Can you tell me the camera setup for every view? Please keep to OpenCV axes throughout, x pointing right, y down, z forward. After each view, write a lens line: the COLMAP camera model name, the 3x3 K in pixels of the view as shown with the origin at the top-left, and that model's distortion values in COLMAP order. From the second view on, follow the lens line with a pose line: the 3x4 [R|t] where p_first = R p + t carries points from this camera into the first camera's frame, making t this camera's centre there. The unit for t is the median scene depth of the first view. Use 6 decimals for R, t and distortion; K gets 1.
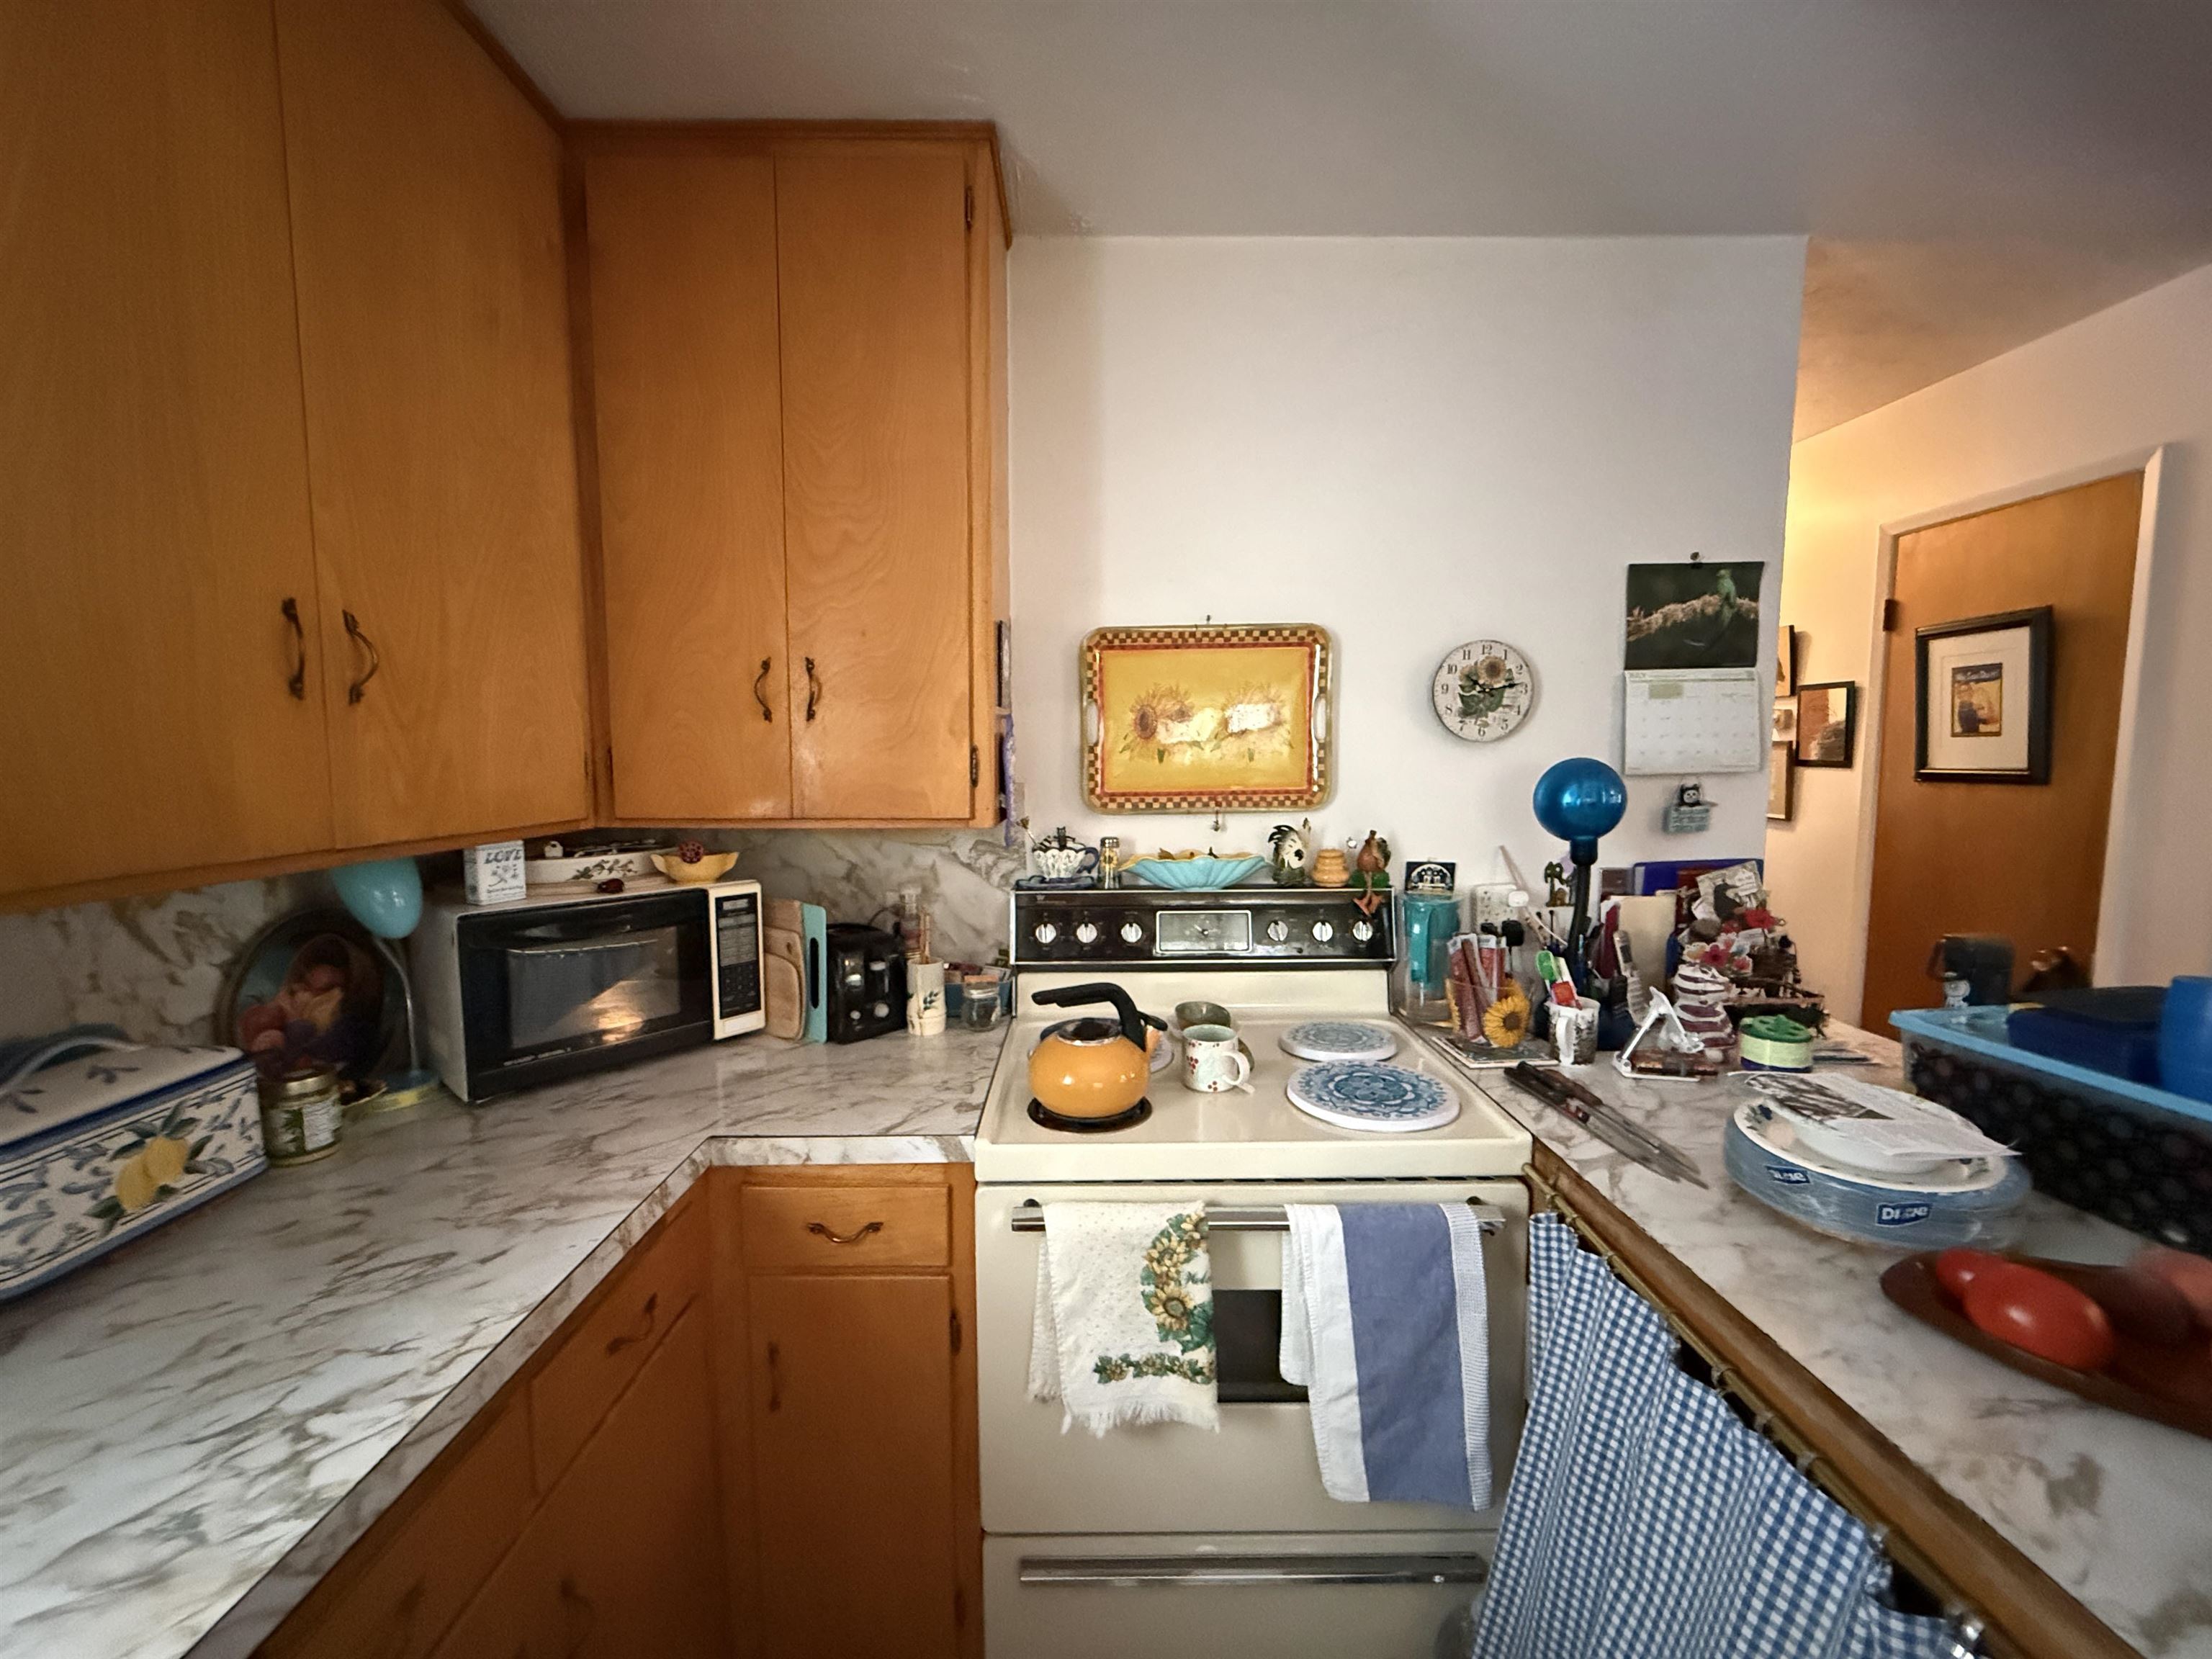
lens RADIAL K [[880.9, 0, 1097.2], [0, 880.9, 828.2], [0, 0, 1]] dist [-0.000774, 0.000284]
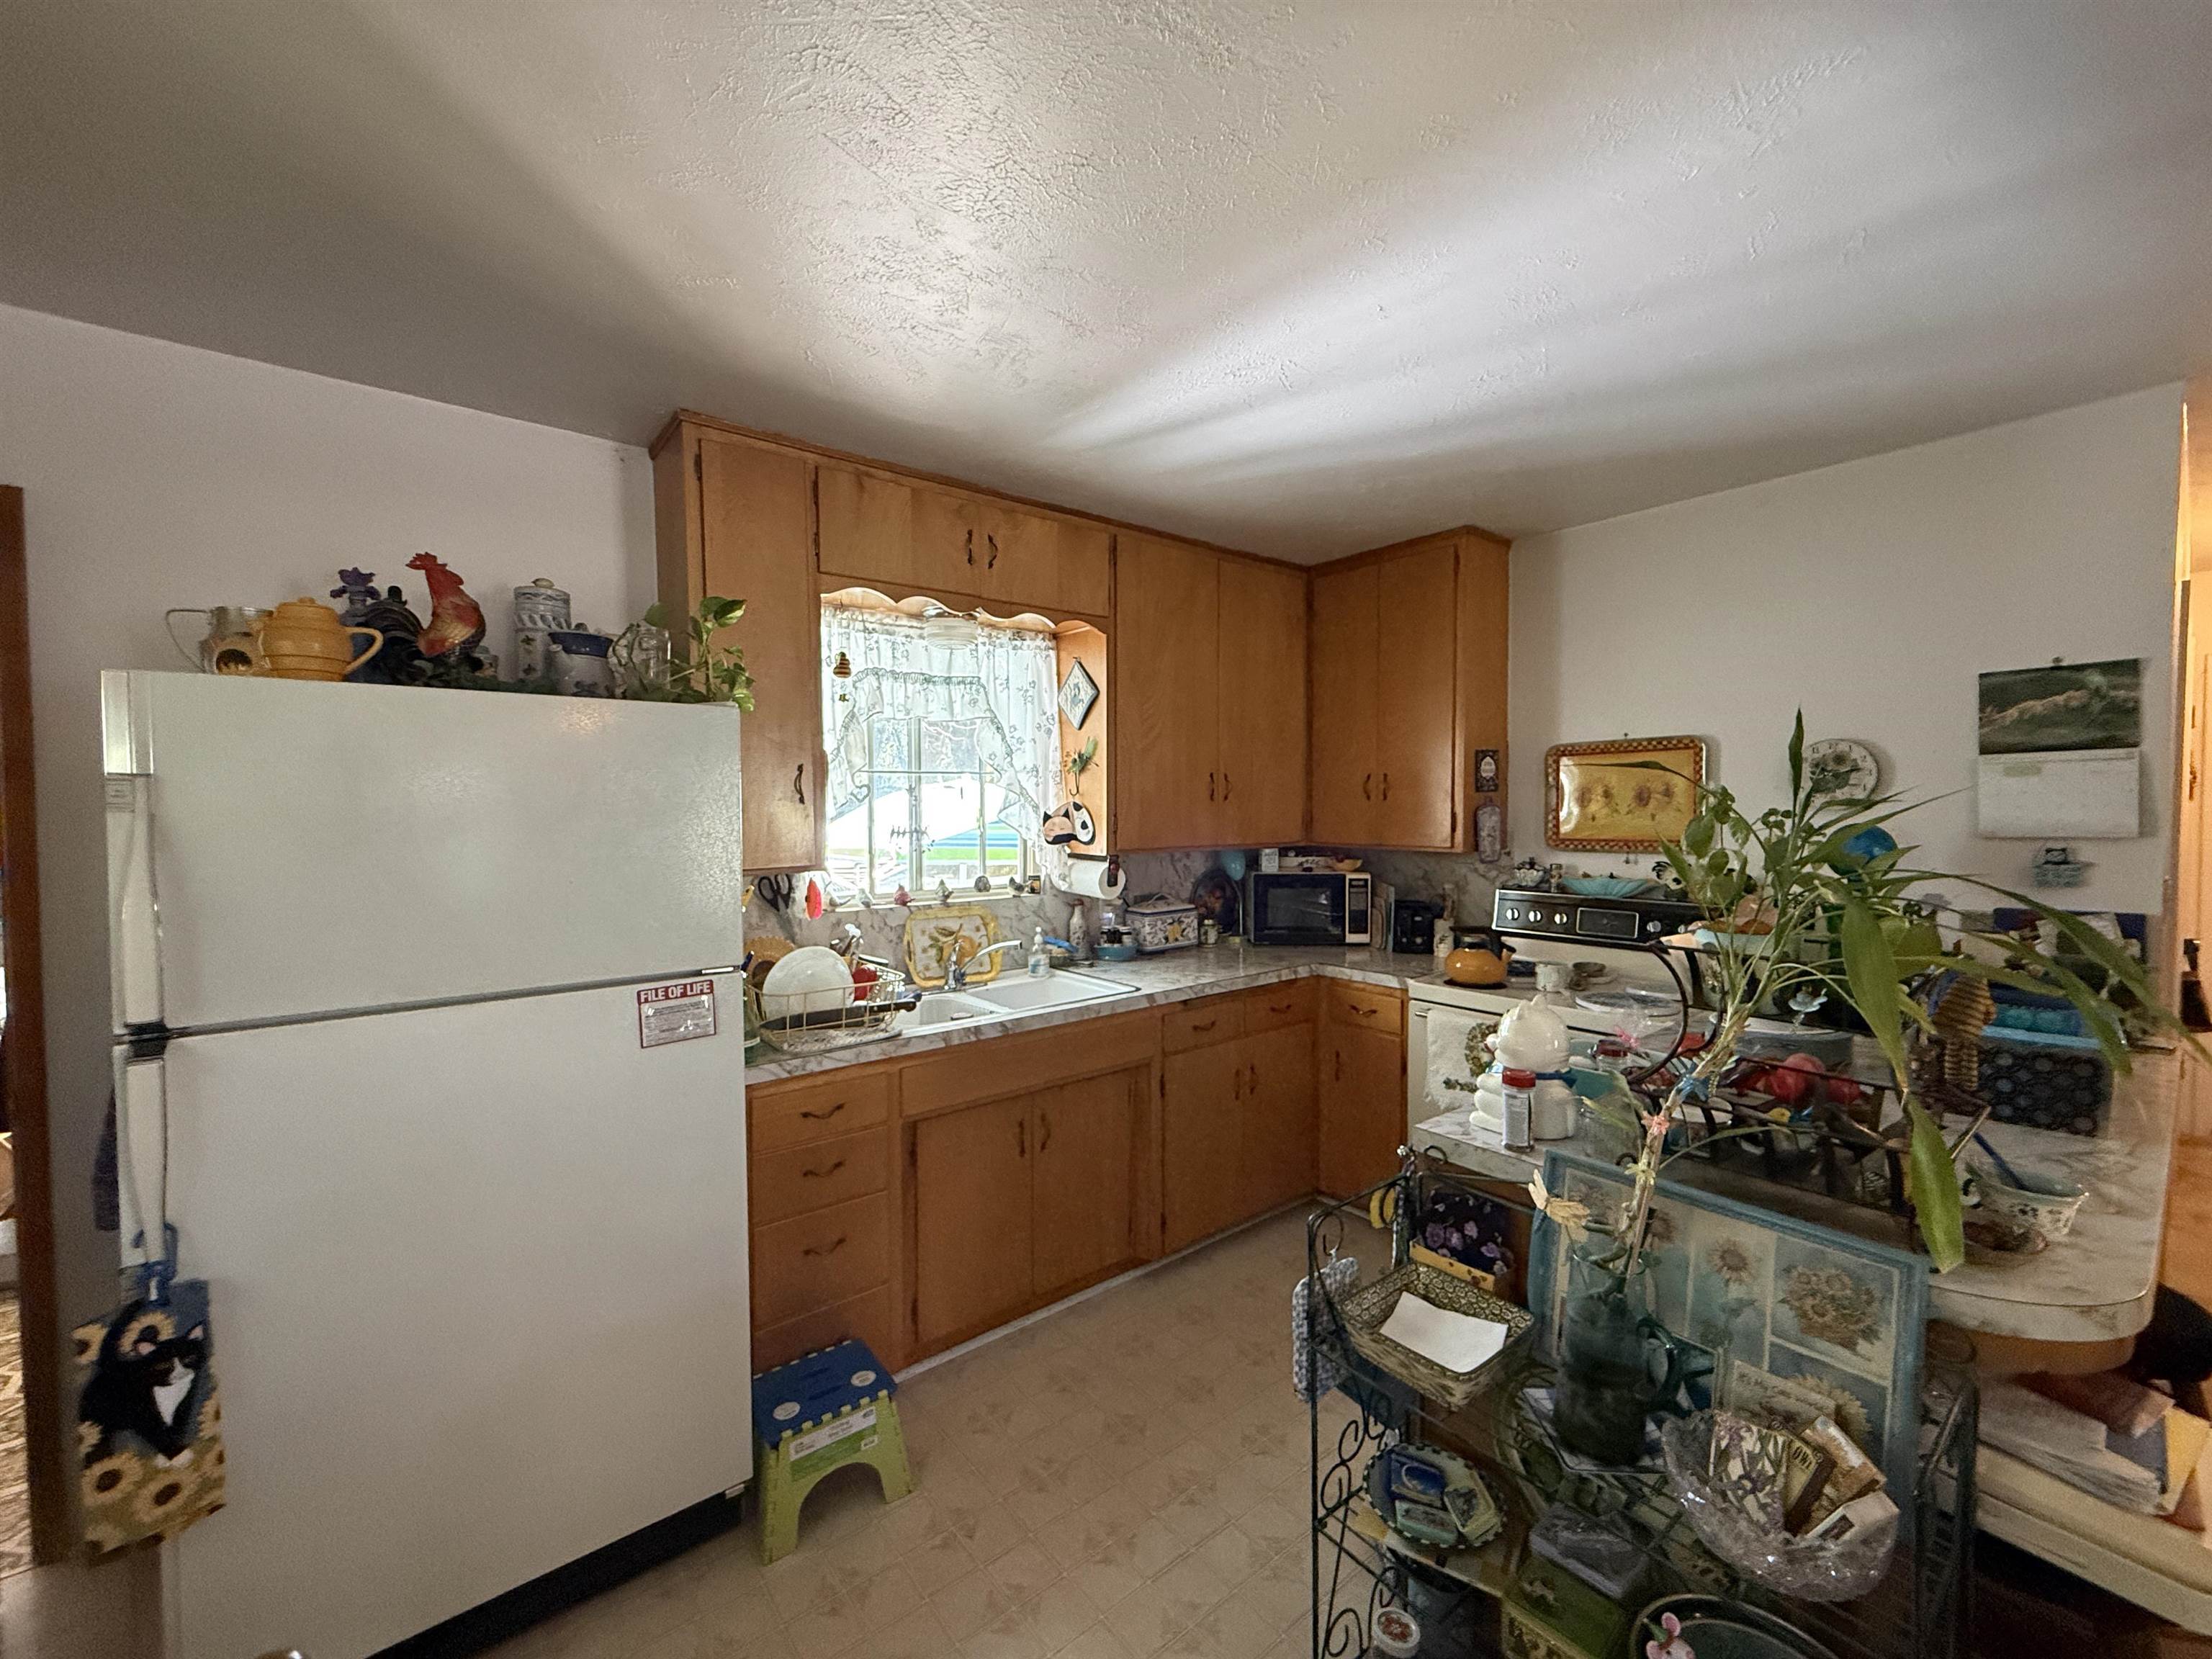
lens RADIAL K [[880.9, 0, 1111.9], [0, 880.9, 832.0], [0, 0, 1]] dist [-0.000774, 0.000284]
pose [[0.628418, 0.025470, -0.777459, 0.933395], [-0.062210, 0.997908, -0.017592, 0.037277], [0.775385, 0.059421, 0.628687, -0.893088]]
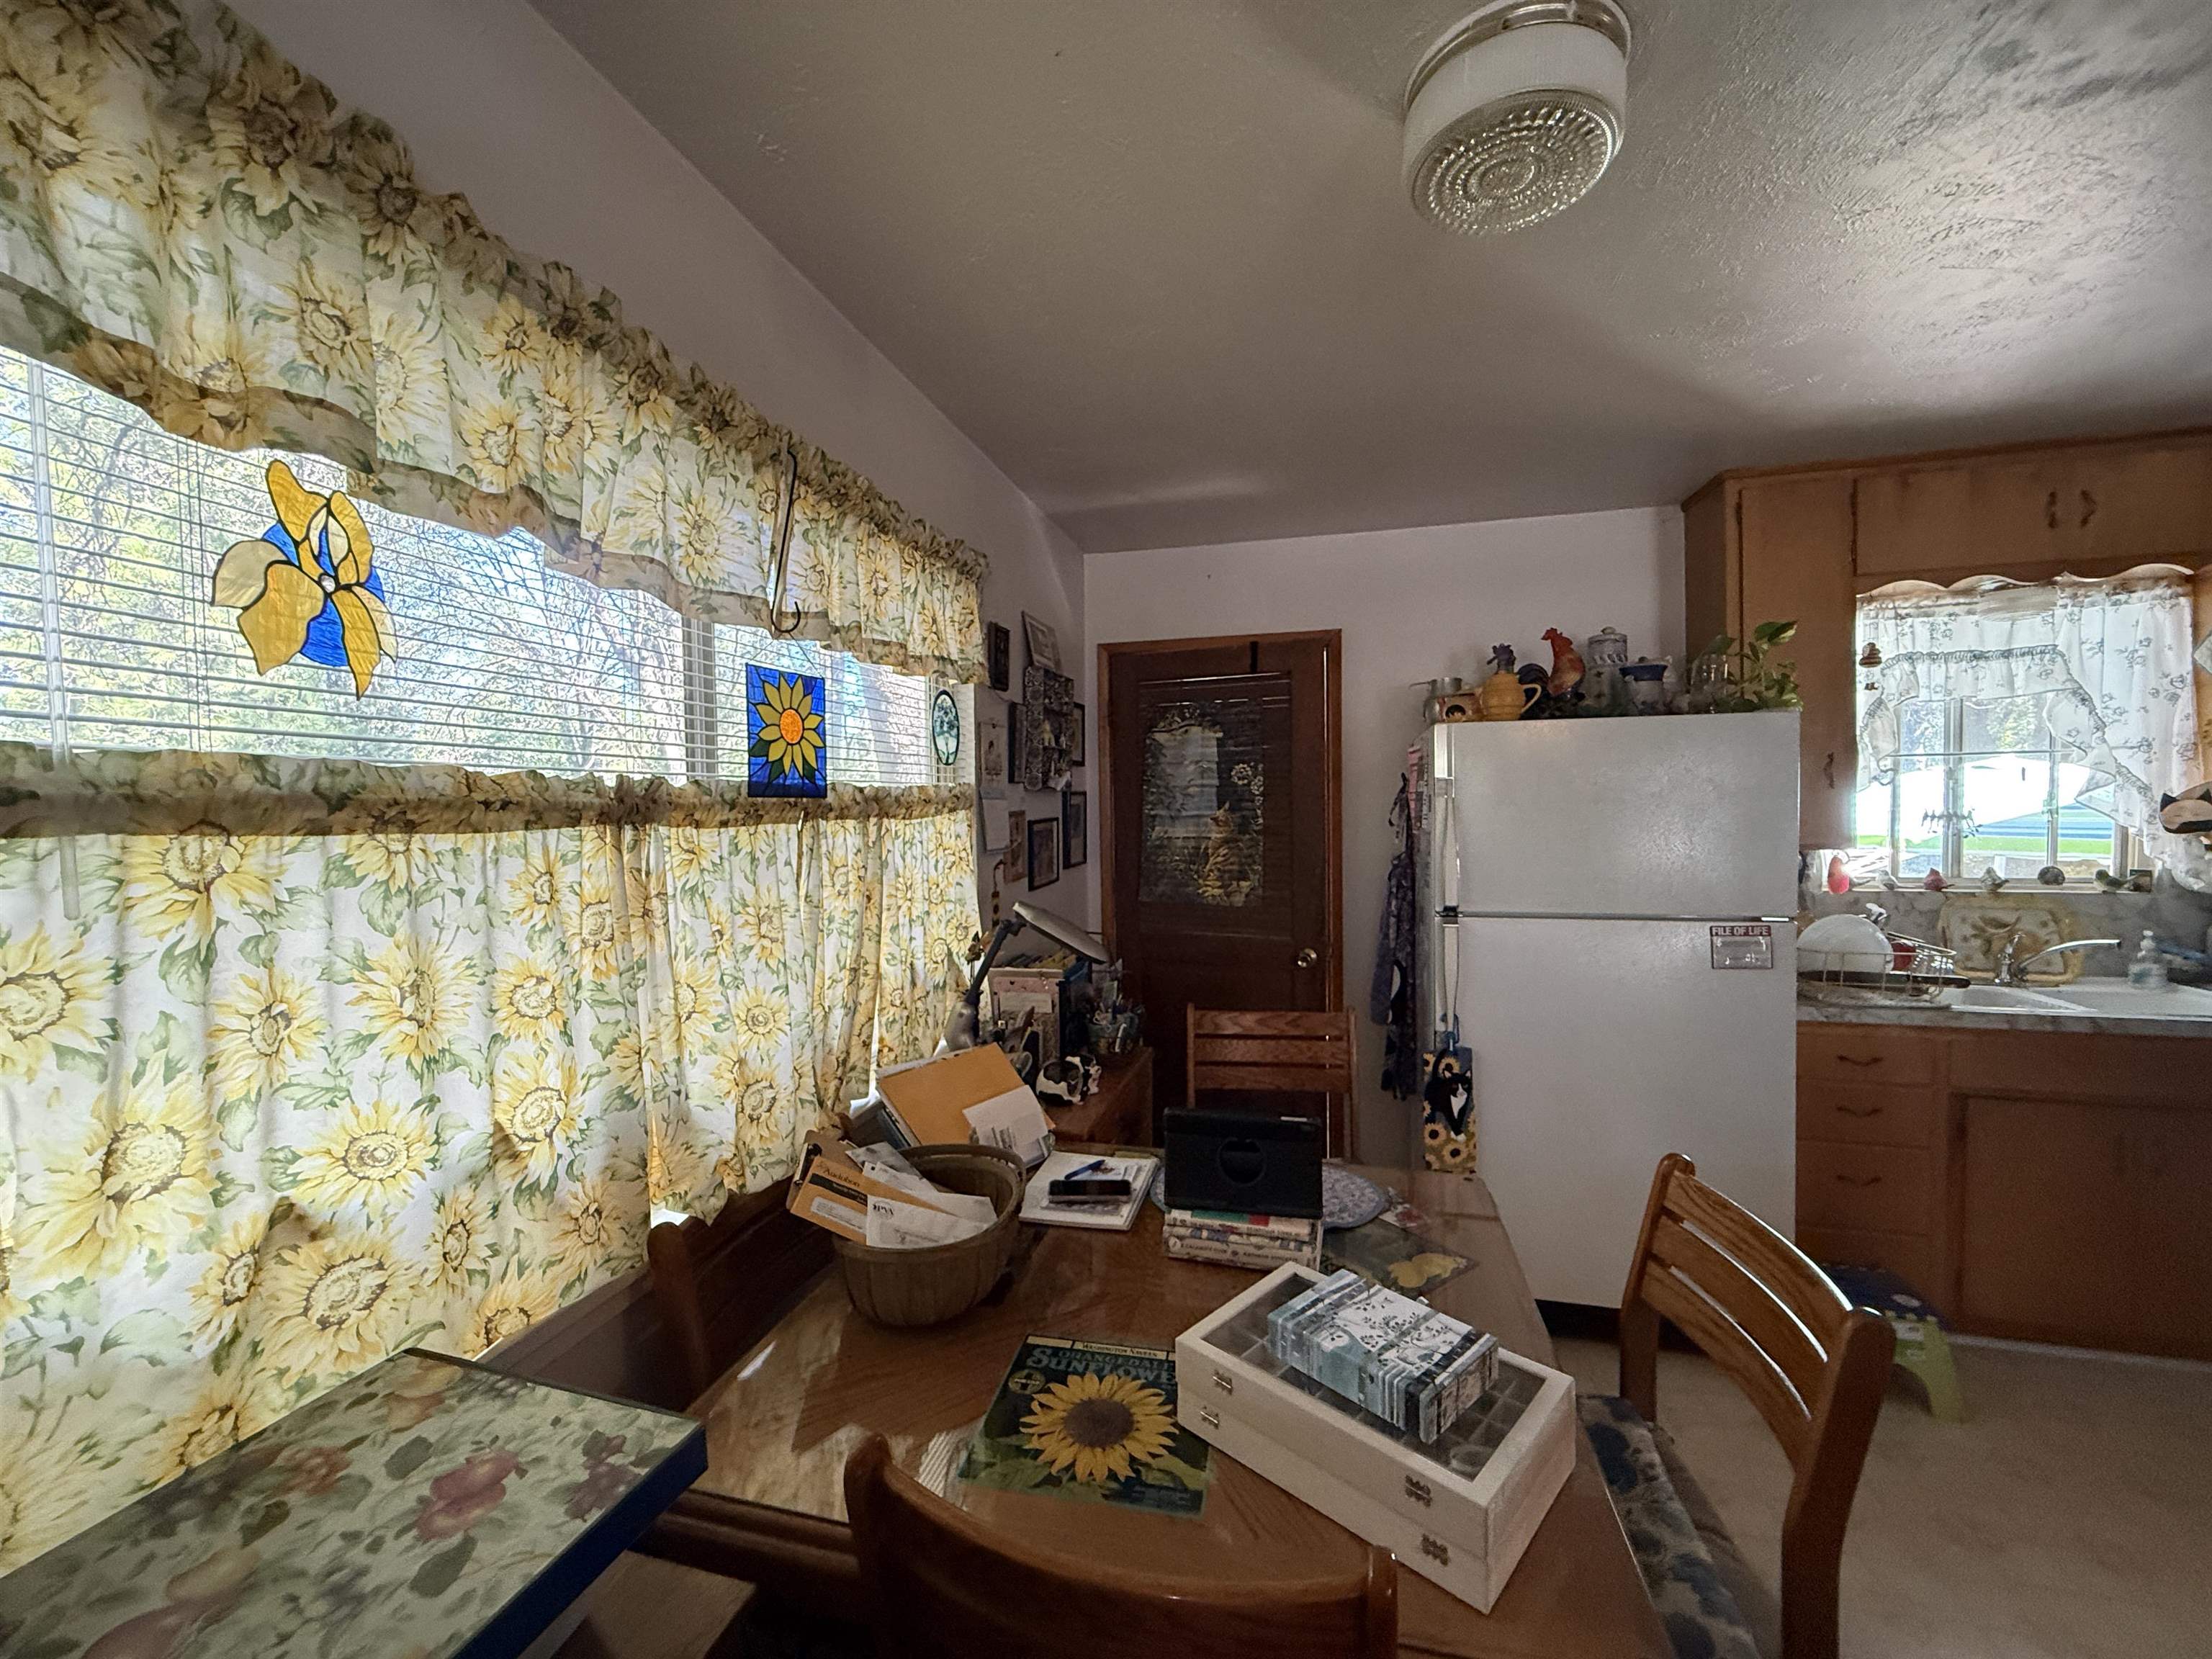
lens RADIAL K [[880.9, 0, 1099.7], [0, 880.9, 829.6], [0, 0, 1]] dist [-0.000774, 0.000284]
pose [[-0.254324, 0.037715, -0.966384, 1.390472], [-0.064672, 0.996339, 0.055903, 0.068848], [0.964954, 0.076715, -0.250954, -1.262908]]
